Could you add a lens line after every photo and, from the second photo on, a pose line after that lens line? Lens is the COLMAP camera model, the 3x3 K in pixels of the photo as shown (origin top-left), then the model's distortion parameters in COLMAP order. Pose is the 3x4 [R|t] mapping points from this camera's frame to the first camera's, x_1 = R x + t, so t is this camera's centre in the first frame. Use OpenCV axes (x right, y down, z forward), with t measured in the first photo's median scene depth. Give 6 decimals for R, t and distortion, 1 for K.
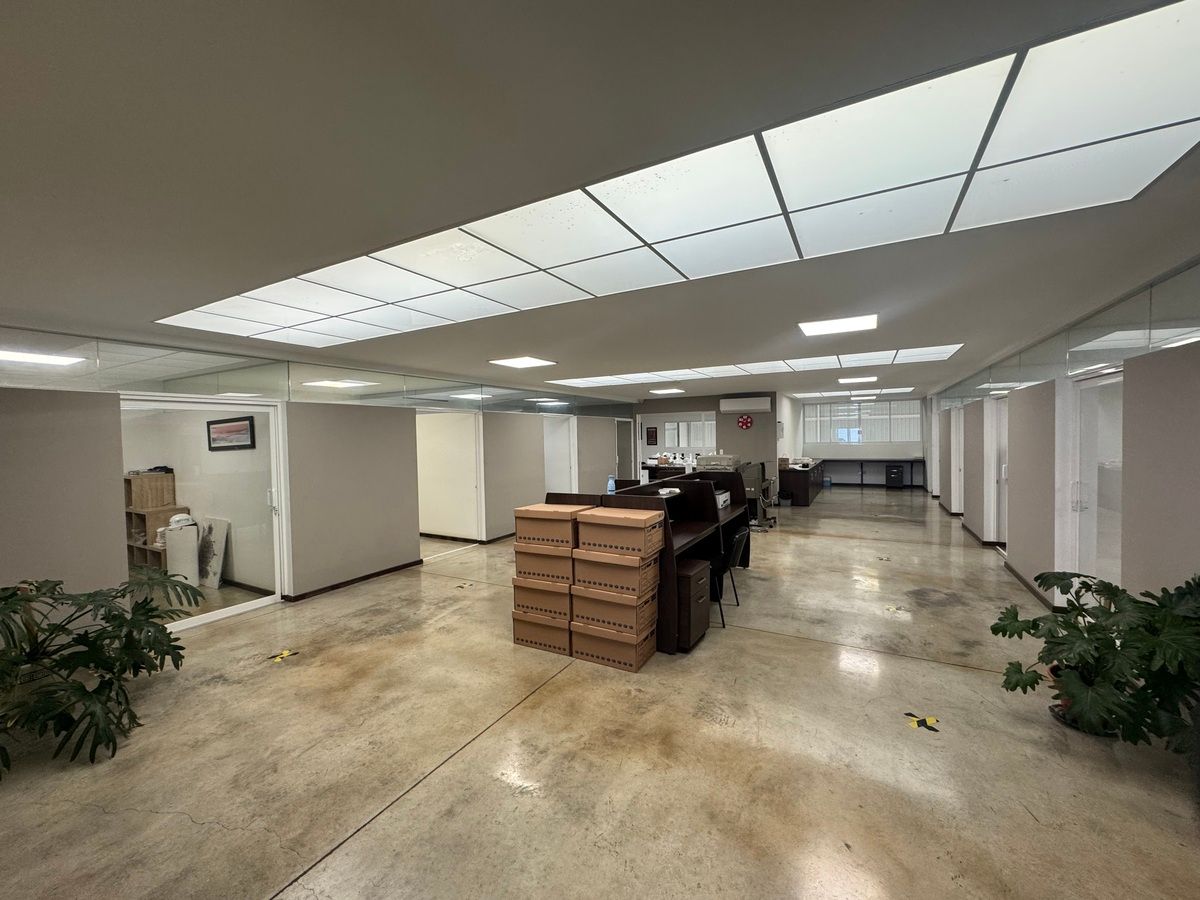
lens RADIAL K [[479.2, 0, 603.2], [0, 479.2, 448.5], [0, 0, 1]] dist [-0.002836, 0.000514]
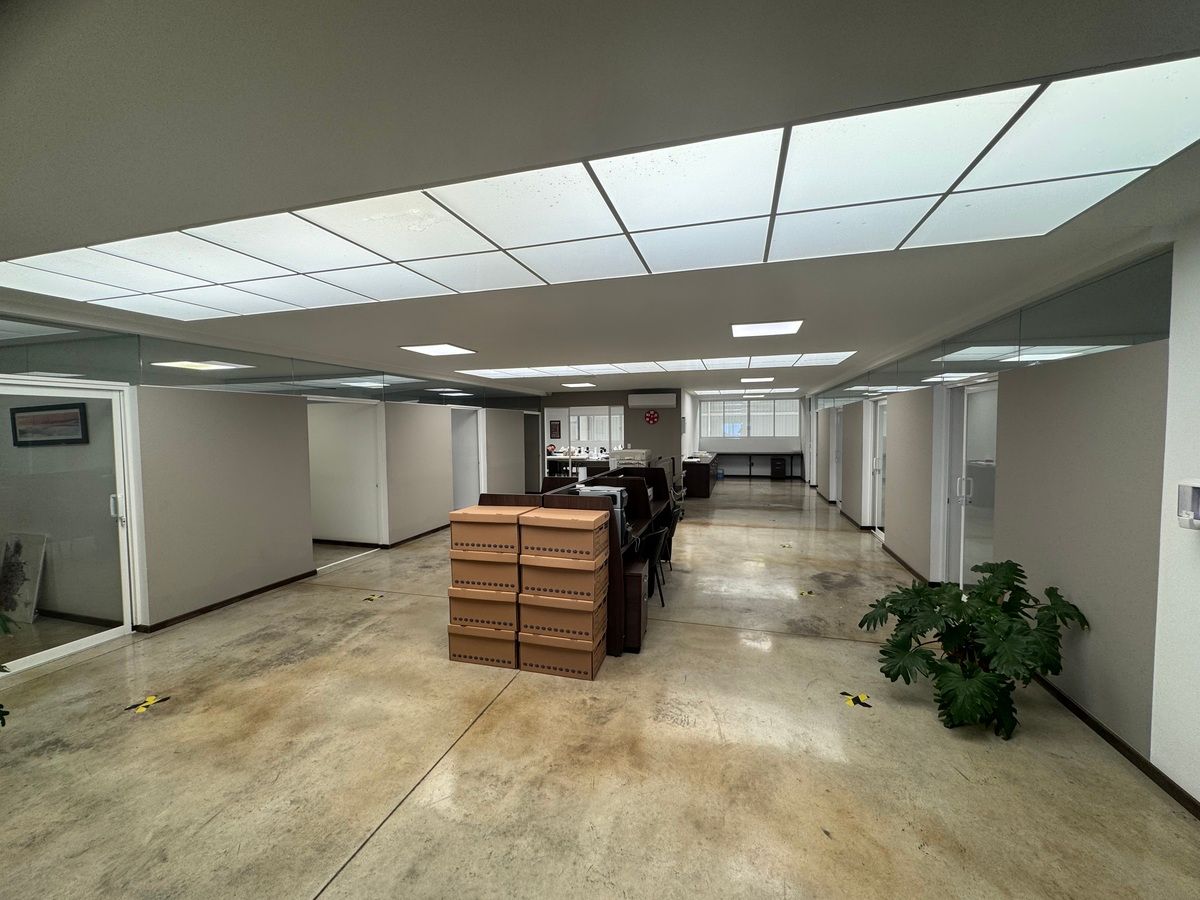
lens RADIAL K [[479.2, 0, 600.9], [0, 479.2, 447.3], [0, 0, 1]] dist [-0.002836, 0.000514]
pose [[0.975281, 0.000542, 0.220969, -0.113702], [-0.003545, 0.999907, 0.013194, -0.011330], [-0.220941, -0.013652, 0.975192, 0.060469]]
